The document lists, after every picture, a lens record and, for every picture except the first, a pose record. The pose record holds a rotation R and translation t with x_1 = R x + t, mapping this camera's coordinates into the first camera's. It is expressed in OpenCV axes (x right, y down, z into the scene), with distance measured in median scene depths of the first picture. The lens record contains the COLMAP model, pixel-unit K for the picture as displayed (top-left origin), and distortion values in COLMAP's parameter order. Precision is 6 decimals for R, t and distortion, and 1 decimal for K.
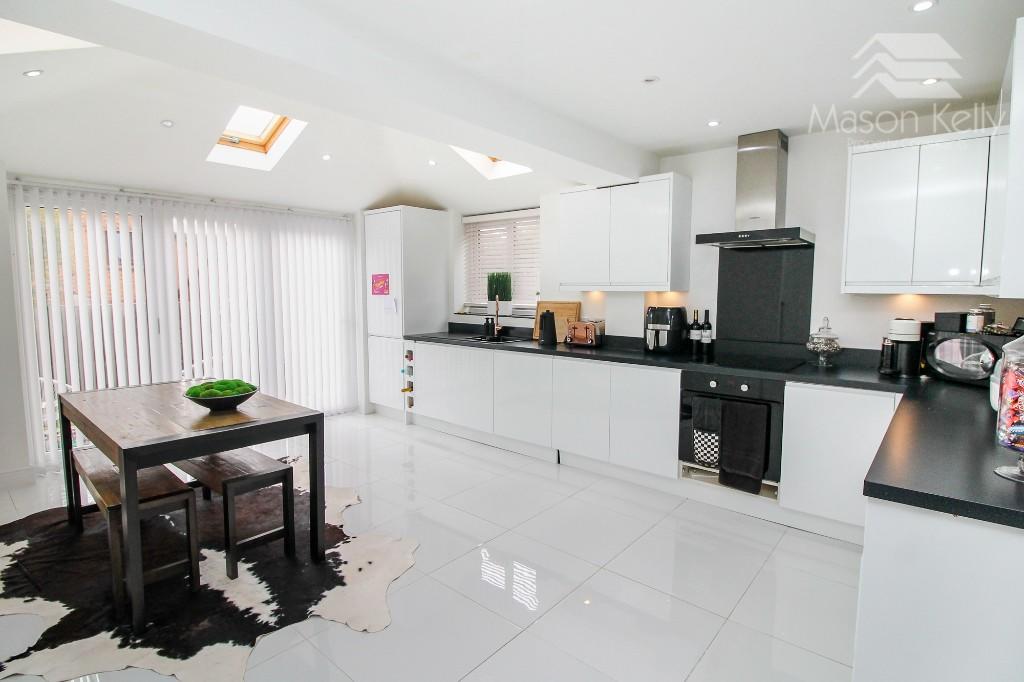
lens RADIAL K [[510.0, 0, 512.0], [0, 510.0, 341.0], [0, 0, 1]] dist [-0.048041, -0.000040]
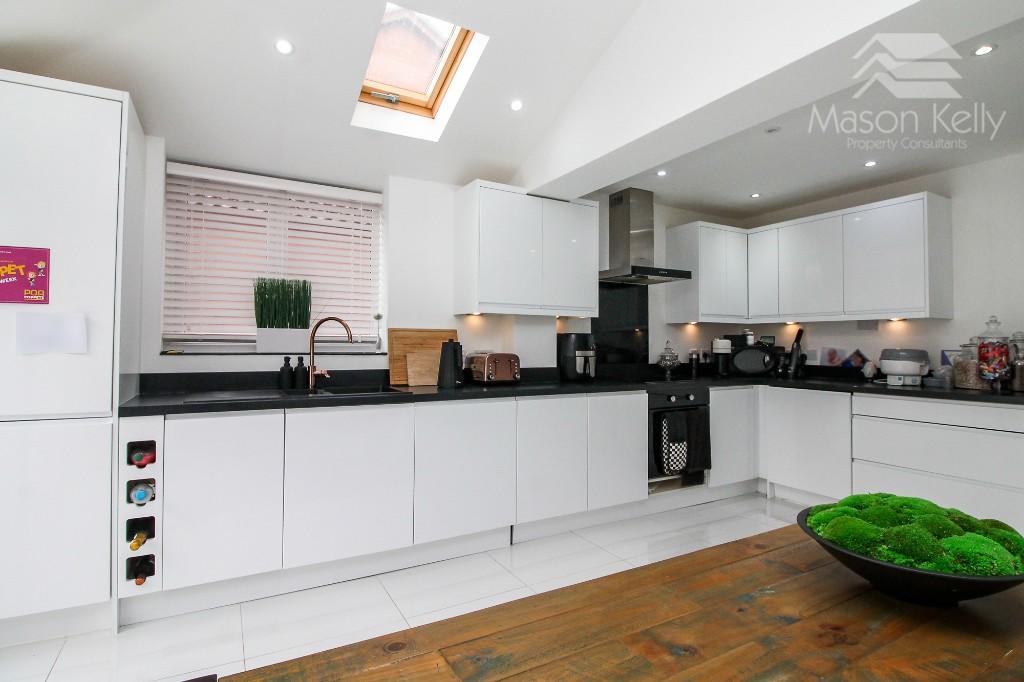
lens RADIAL K [[510.0, 0, 512.0], [0, 510.0, 341.0], [0, 0, 1]] dist [-0.048041, -0.000040]
pose [[0.332934, 0.007677, 0.942919, -0.493008], [0.091806, 0.994952, -0.040516, -0.018877], [-0.938470, 0.100055, 0.330548, 0.595149]]
